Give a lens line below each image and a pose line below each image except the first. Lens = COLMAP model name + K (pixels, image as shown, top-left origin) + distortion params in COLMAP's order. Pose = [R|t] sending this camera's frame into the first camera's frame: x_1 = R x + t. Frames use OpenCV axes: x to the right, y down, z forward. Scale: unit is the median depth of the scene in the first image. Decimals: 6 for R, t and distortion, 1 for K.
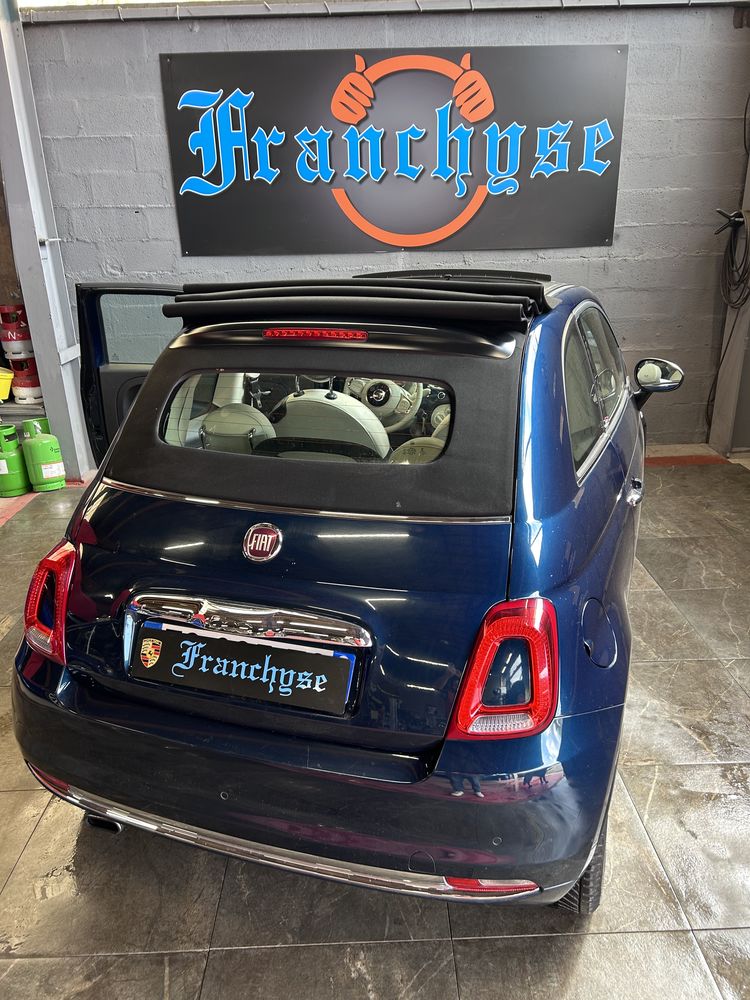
lens RADIAL K [[758.6, 0, 383.3], [0, 758.6, 496.7], [0, 0, 1]] dist [0.089084, -0.096096]
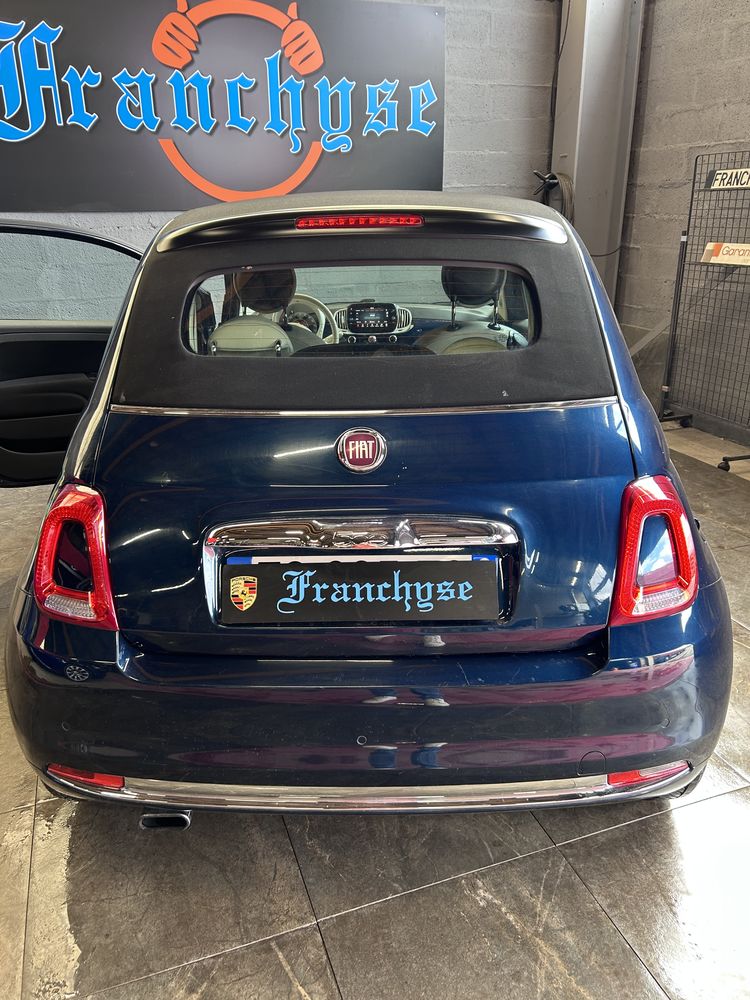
lens RADIAL K [[756.5, 0, 369.3], [0, 756.5, 507.0], [0, 0, 1]] dist [0.009331, 0.000693]
pose [[0.950874, -0.107107, 0.290459, -0.142651], [0.101705, 0.994244, 0.033677, 0.033920], [-0.292394, -0.002481, 0.956295, 0.057625]]
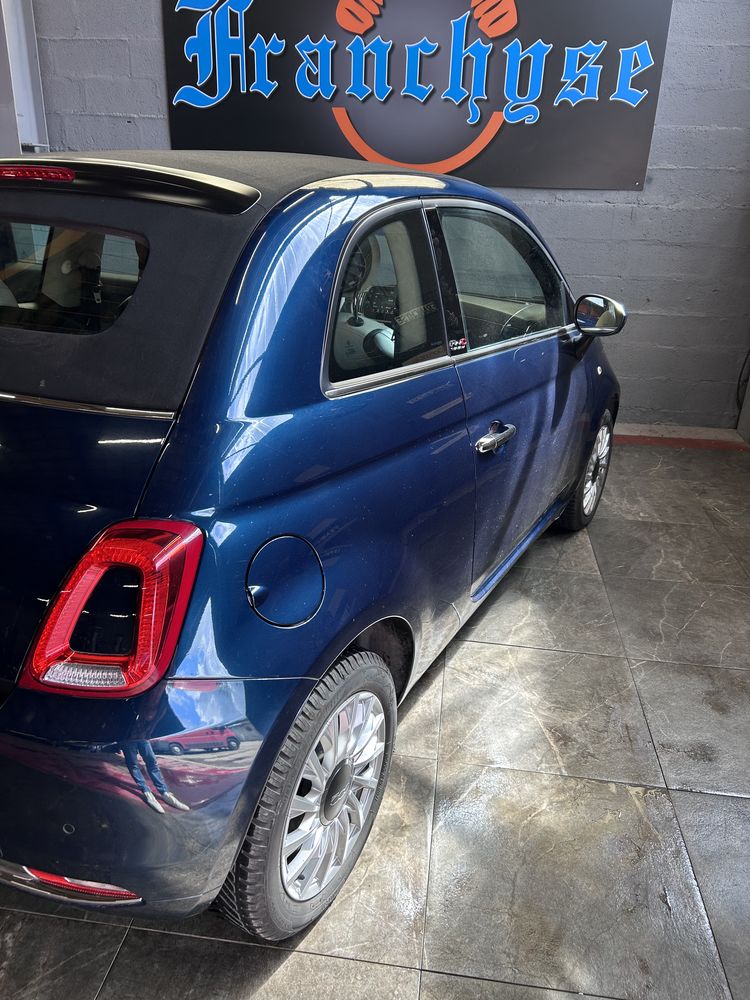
lens RADIAL K [[755.2, 0, 379.1], [0, 755.2, 499.1], [0, 0, 1]] dist [0.077813, -0.084167]
pose [[0.986814, 0.110142, -0.118607, 0.152528], [-0.105726, 0.993469, 0.042915, 0.019339], [0.122559, -0.029809, 0.992013, 0.089088]]
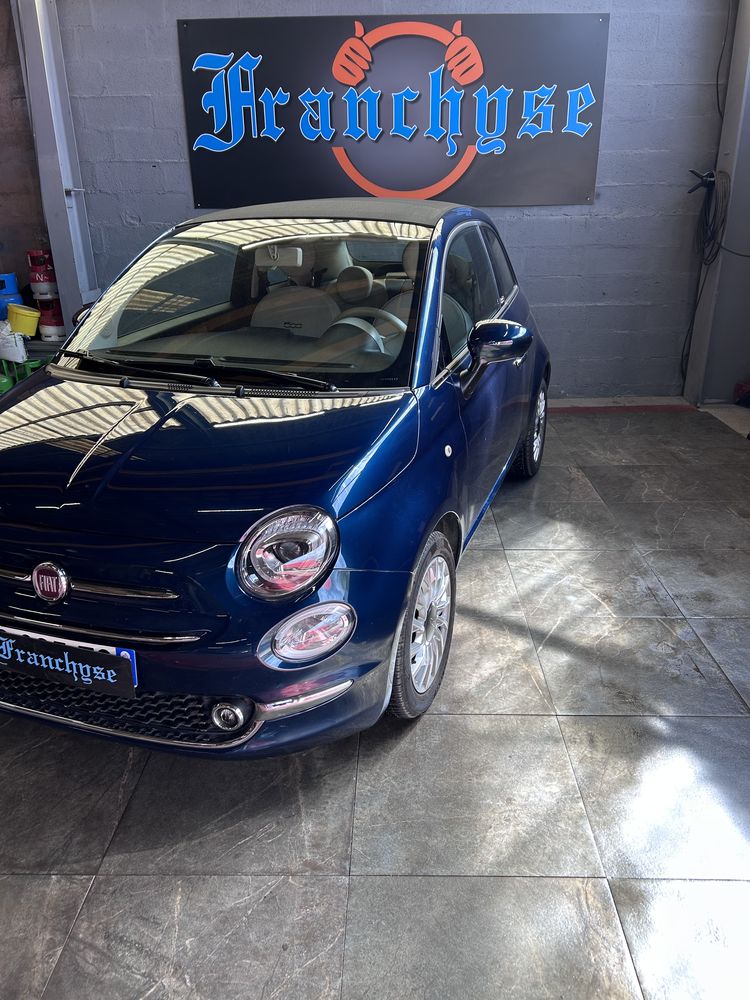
lens RADIAL K [[758.6, 0, 383.3], [0, 758.6, 496.7], [0, 0, 1]] dist [0.089084, -0.096096]
pose [[0.998986, 0.027345, -0.035772, 0.058955], [-0.026822, 0.999527, 0.015036, 0.076615], [0.036167, -0.014061, 0.999247, -0.091641]]
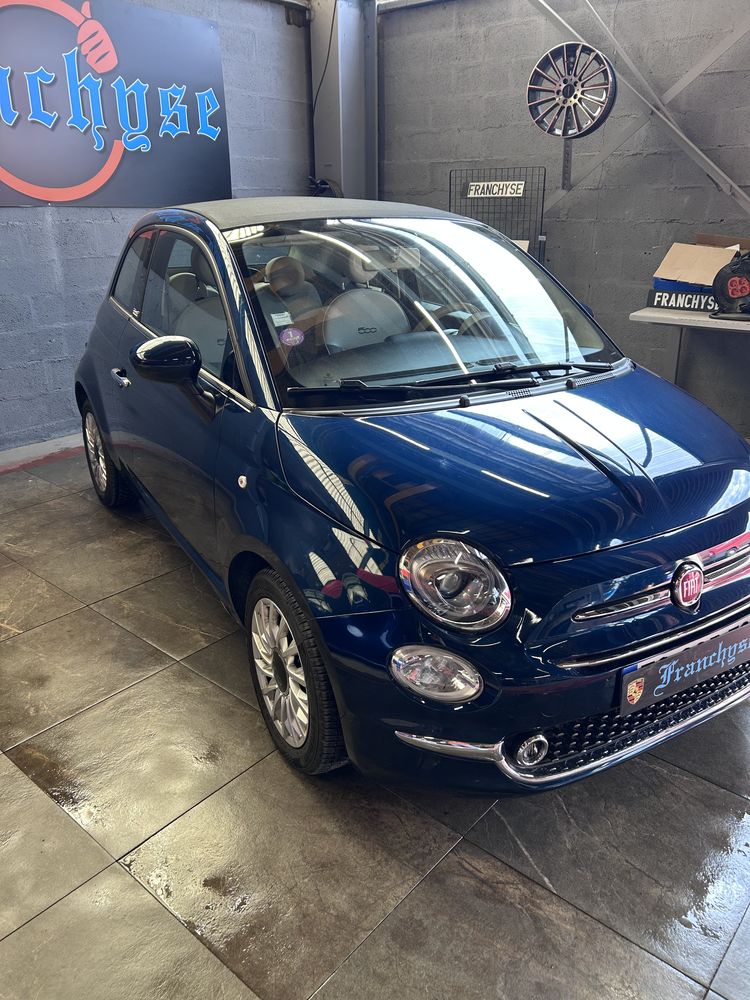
lens RADIAL K [[755.2, 0, 379.1], [0, 755.2, 499.1], [0, 0, 1]] dist [0.077813, -0.084167]
pose [[0.672005, -0.249478, 0.697259, -0.461825], [0.243930, 0.963572, 0.109669, 0.011866], [-0.699219, 0.096384, 0.708381, 0.118957]]
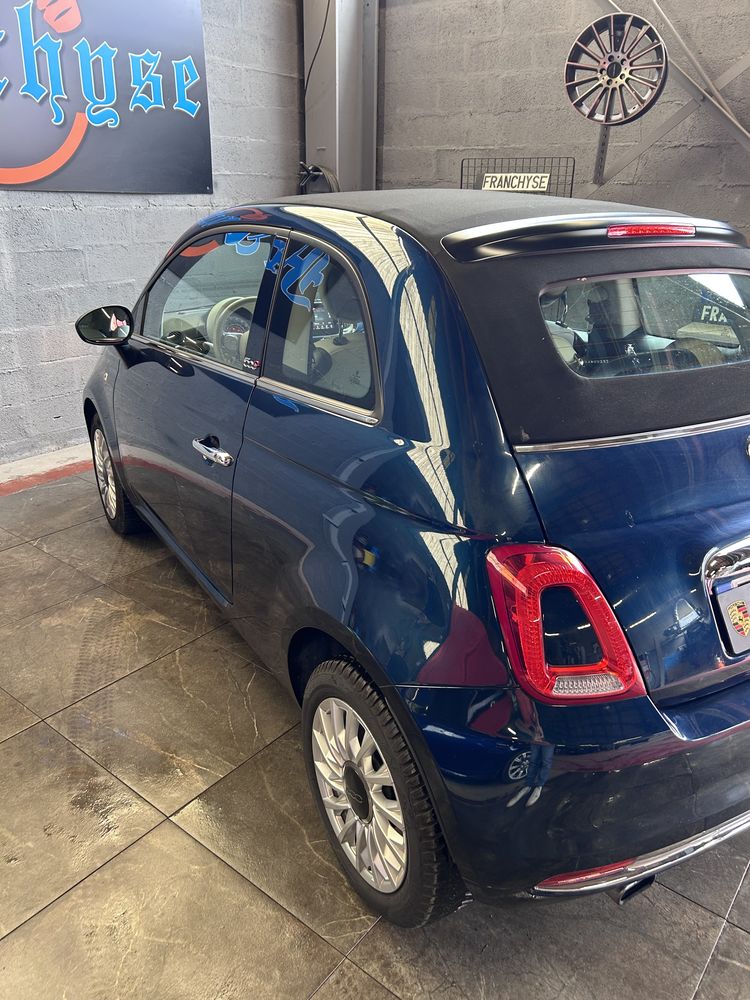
lens RADIAL K [[751.1, 0, 375.0], [0, 751.1, 500.0], [0, 0, 1]] dist [0.069648, -0.078890]
pose [[0.640705, -0.257186, 0.723431, -0.385939], [0.232523, 0.962977, 0.136413, -0.040747], [-0.731731, 0.080814, 0.676786, 0.249432]]
